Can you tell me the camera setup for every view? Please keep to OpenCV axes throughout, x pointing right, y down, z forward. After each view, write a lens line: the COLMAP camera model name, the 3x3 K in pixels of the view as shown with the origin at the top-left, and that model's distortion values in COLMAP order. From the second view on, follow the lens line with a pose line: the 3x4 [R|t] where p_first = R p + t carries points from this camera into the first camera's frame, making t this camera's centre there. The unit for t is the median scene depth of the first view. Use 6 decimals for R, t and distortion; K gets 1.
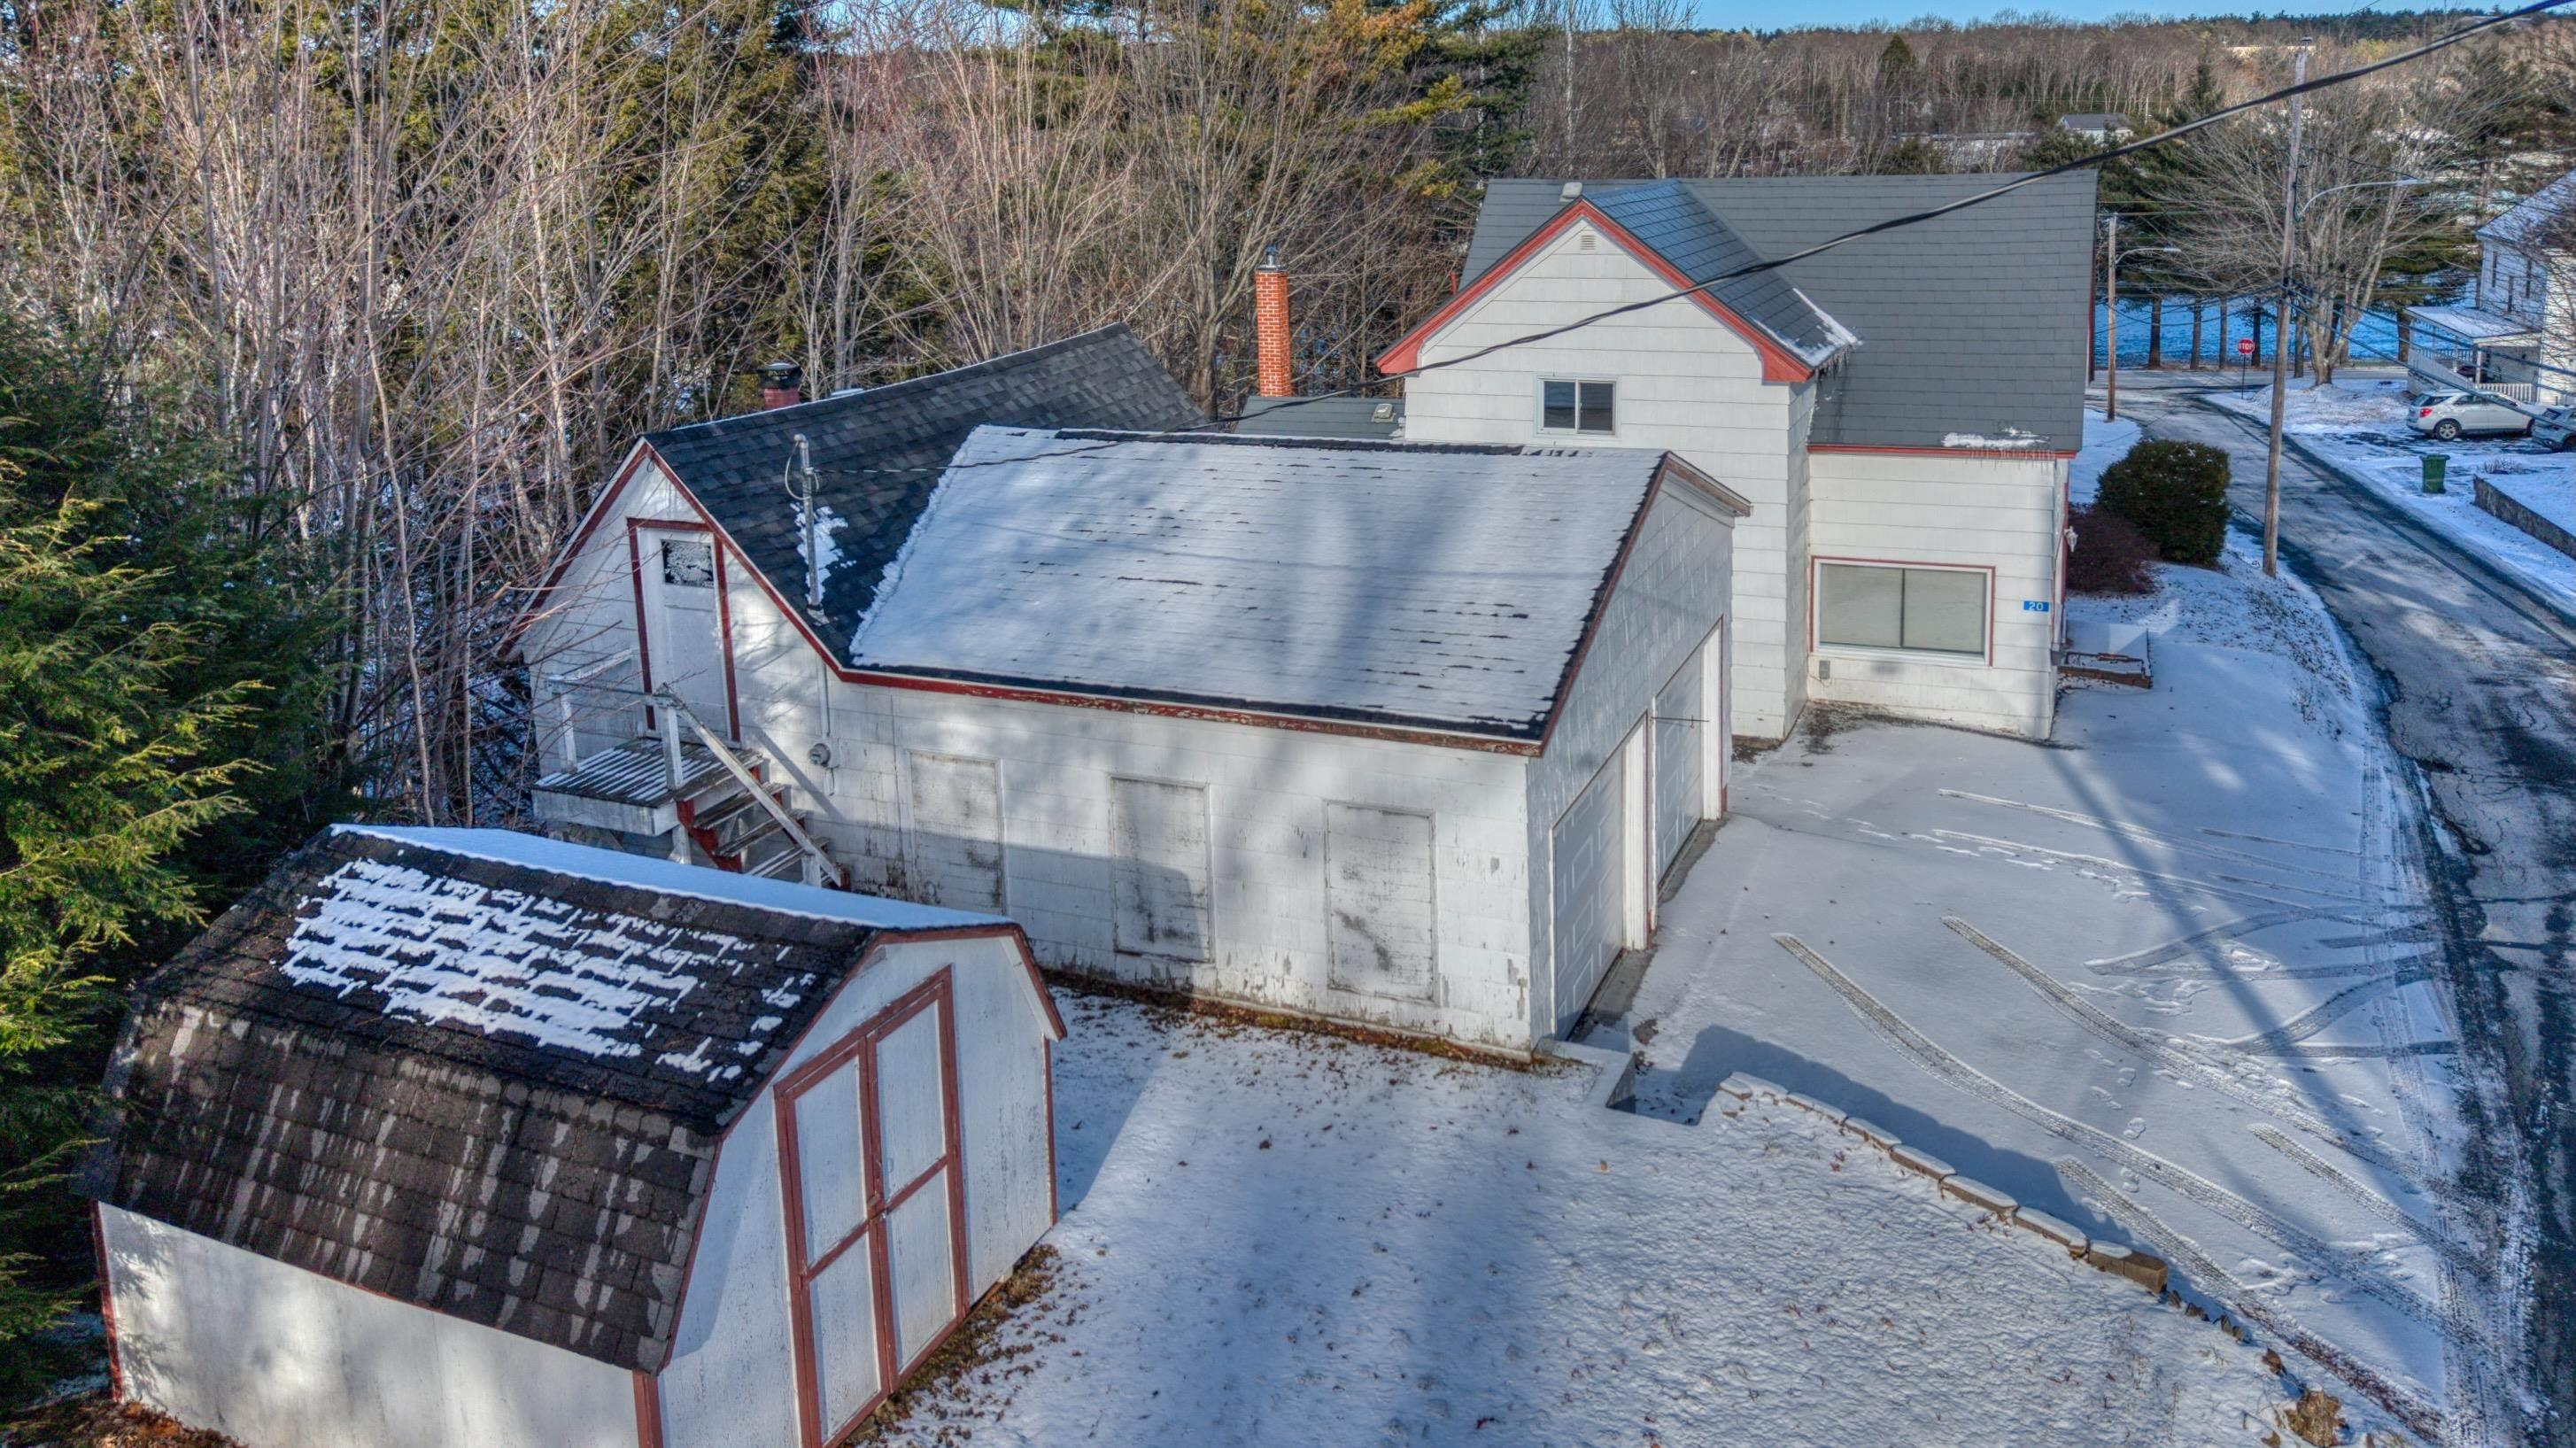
lens RADIAL K [[1858.4, 0, 1337.4], [0, 1858.4, 448.7], [0, 0, 1]] dist [-0.003843, -0.004364]
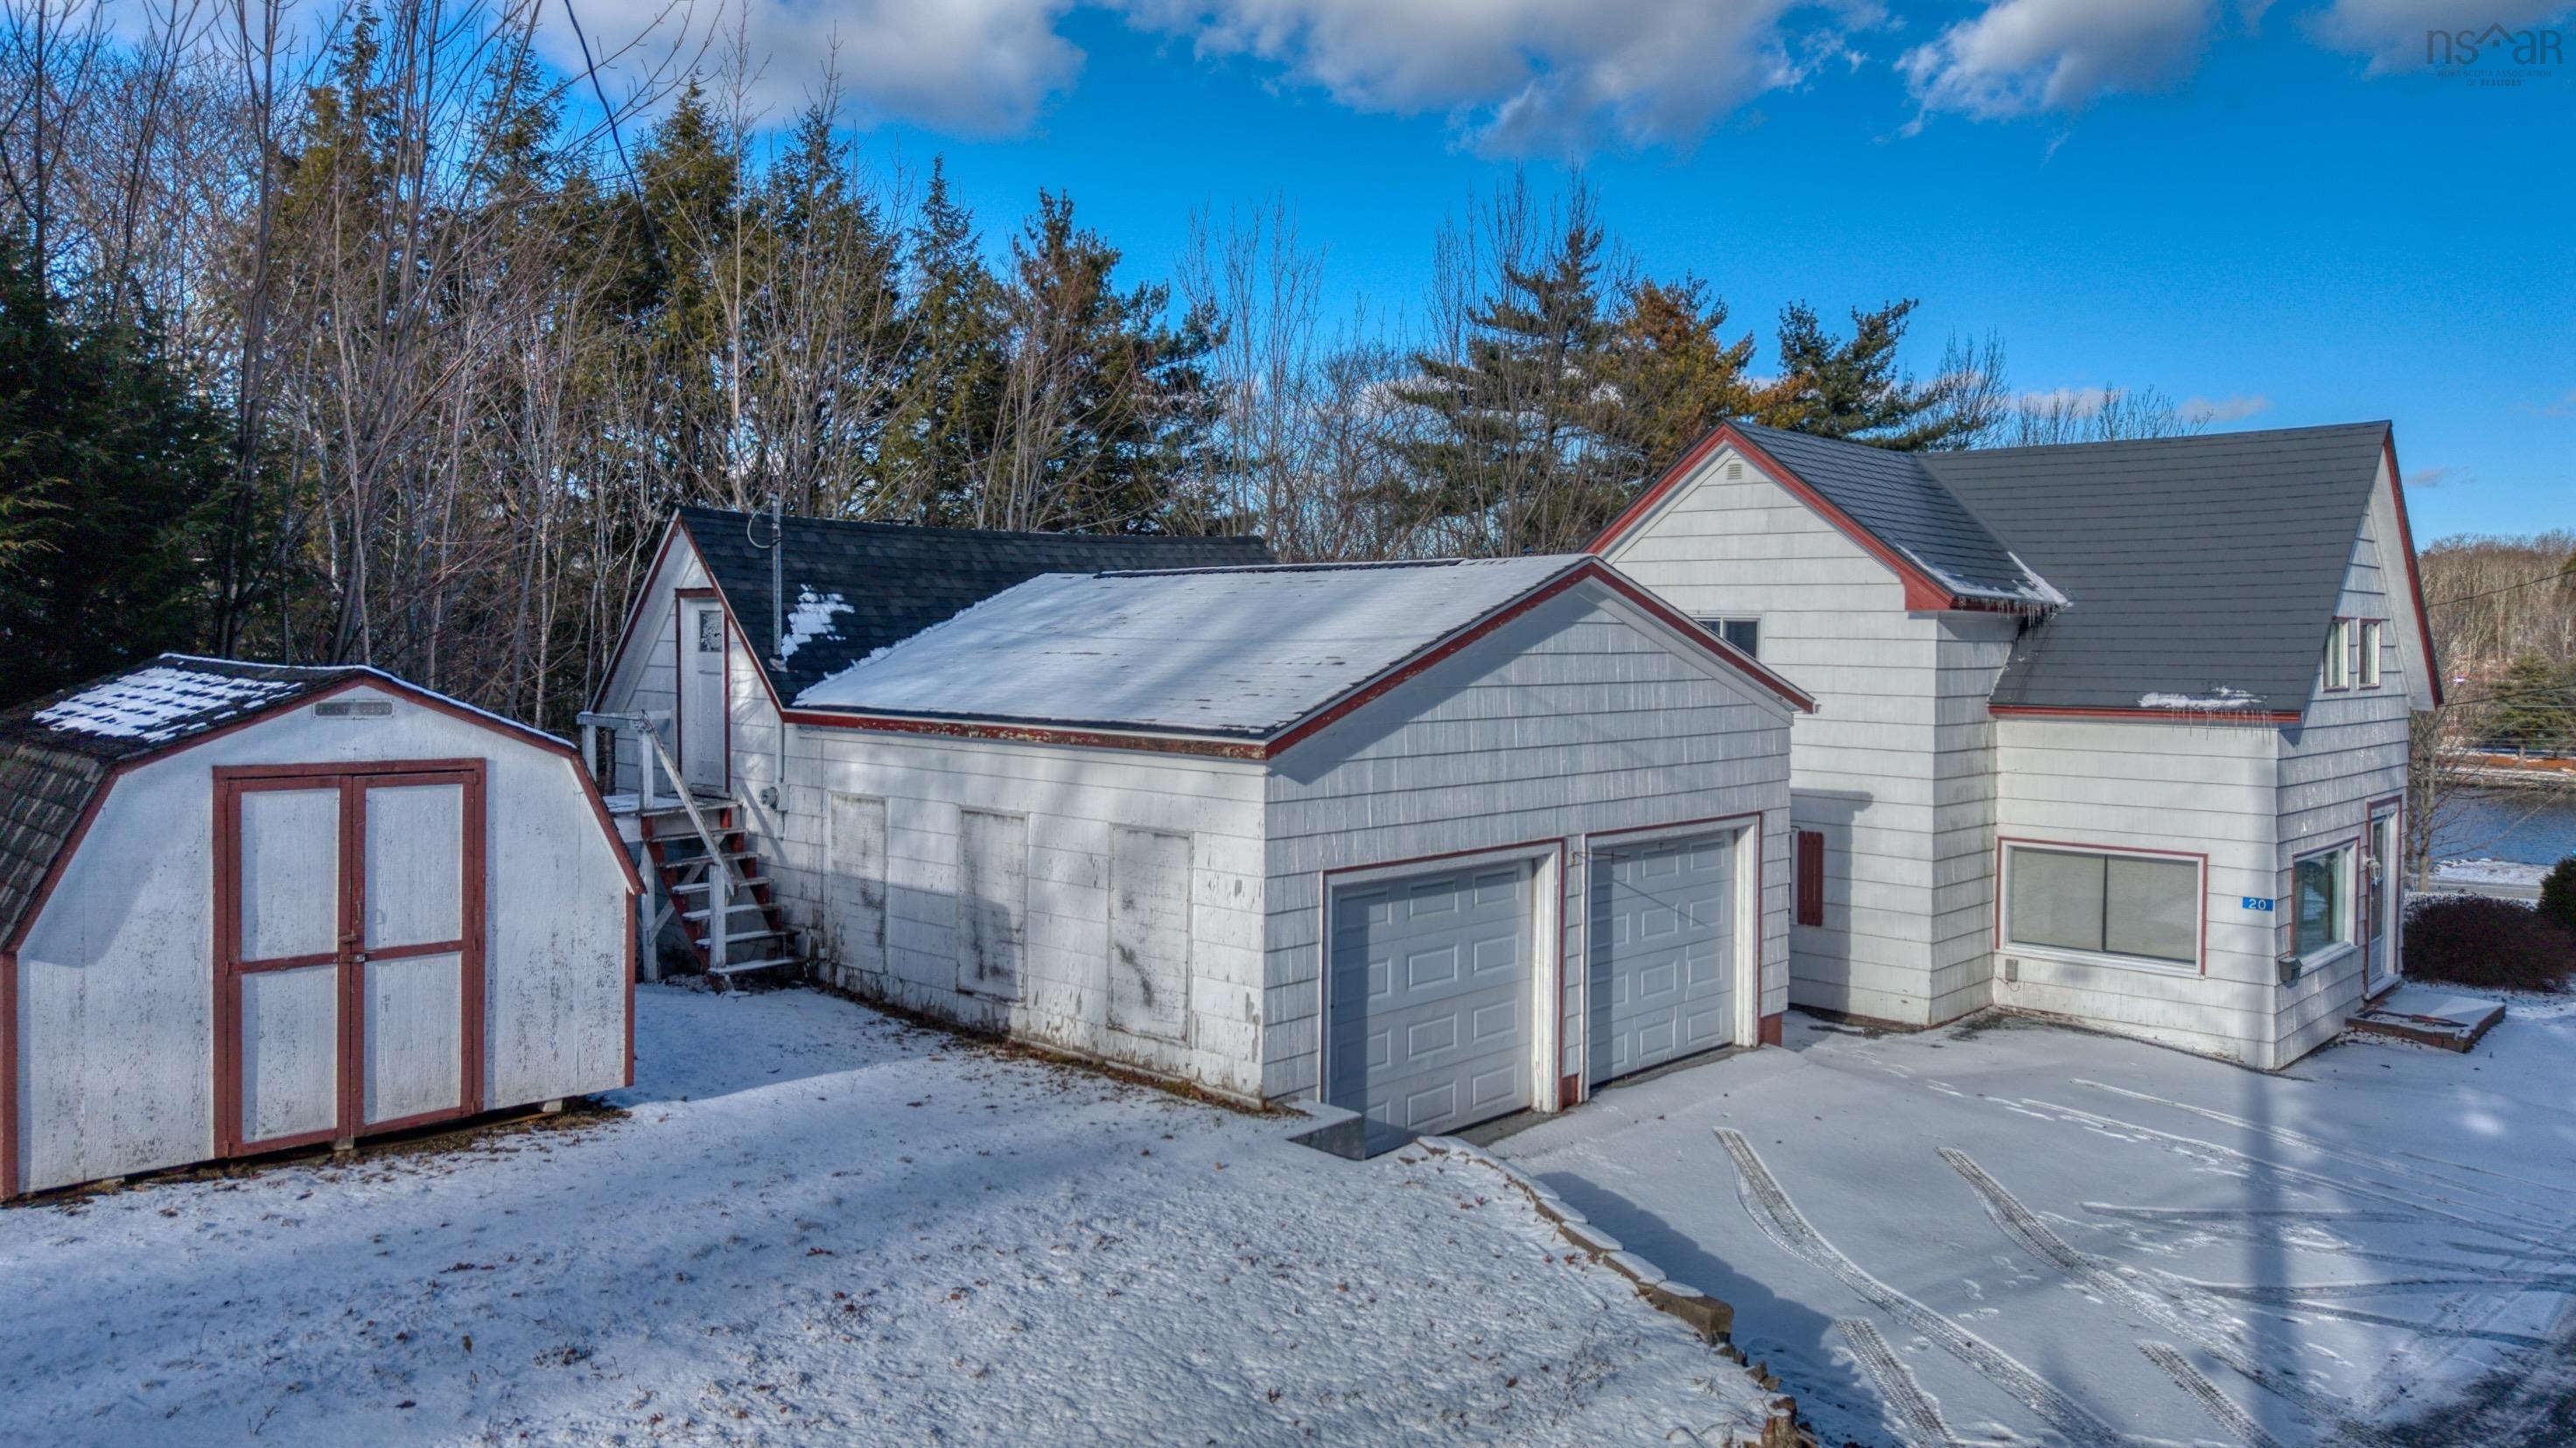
lens RADIAL K [[1806.3, 0, 1282.2], [0, 1806.3, 662.8], [0, 0, 1]] dist [0.003884, -0.000546]
pose [[0.939148, 0.051392, -0.339647, 0.354386], [-0.101469, 0.986129, -0.131357, 0.196336], [0.328185, 0.157827, 0.931335, 0.109683]]
